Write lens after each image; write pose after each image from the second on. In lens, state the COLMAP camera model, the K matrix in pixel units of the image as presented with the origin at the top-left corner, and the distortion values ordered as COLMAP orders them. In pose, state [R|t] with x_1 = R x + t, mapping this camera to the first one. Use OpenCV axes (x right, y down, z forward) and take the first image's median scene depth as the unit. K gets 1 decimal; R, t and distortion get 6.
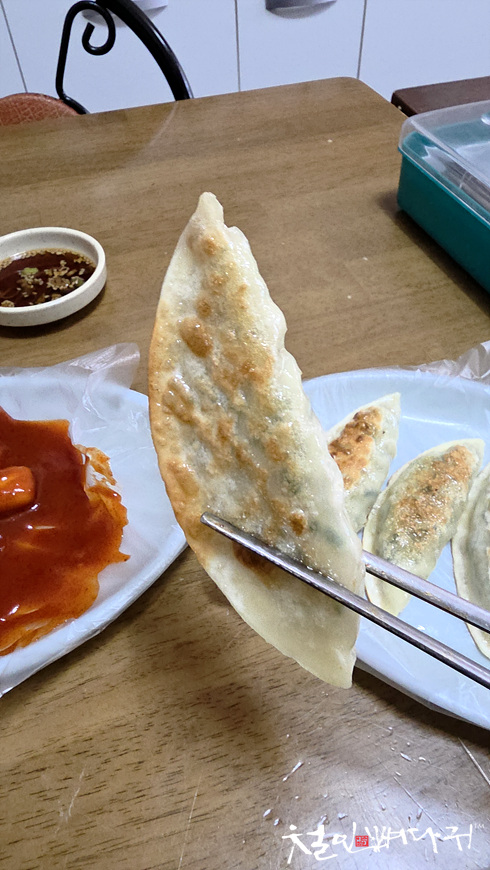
lens RADIAL K [[618.2, 0, 245.0], [0, 618.2, 435.0], [0, 0, 1]] dist [-0.009398, -0.002526]
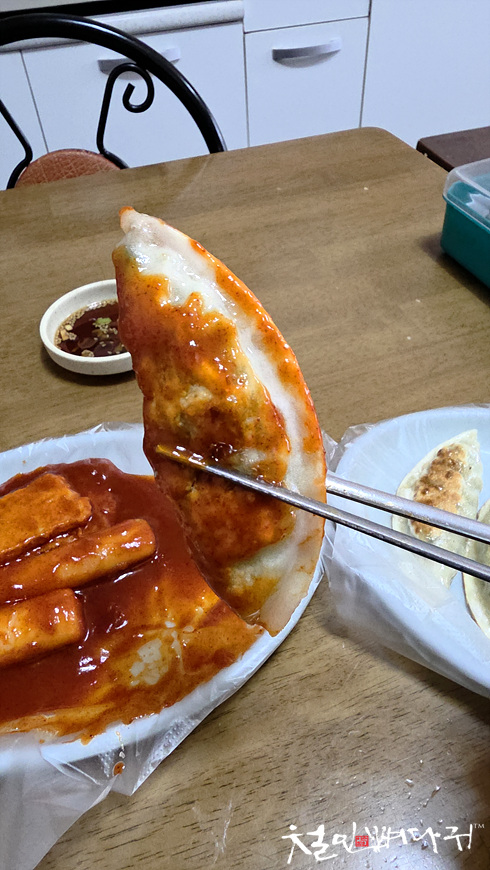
lens RADIAL K [[618.2, 0, 245.0], [0, 618.2, 435.0], [0, 0, 1]] dist [-0.009398, -0.002526]
pose [[0.999625, -0.026987, 0.004557, -0.120061], [0.027186, 0.998312, -0.051320, -0.012267], [-0.003164, 0.051425, 0.998672, -0.040771]]
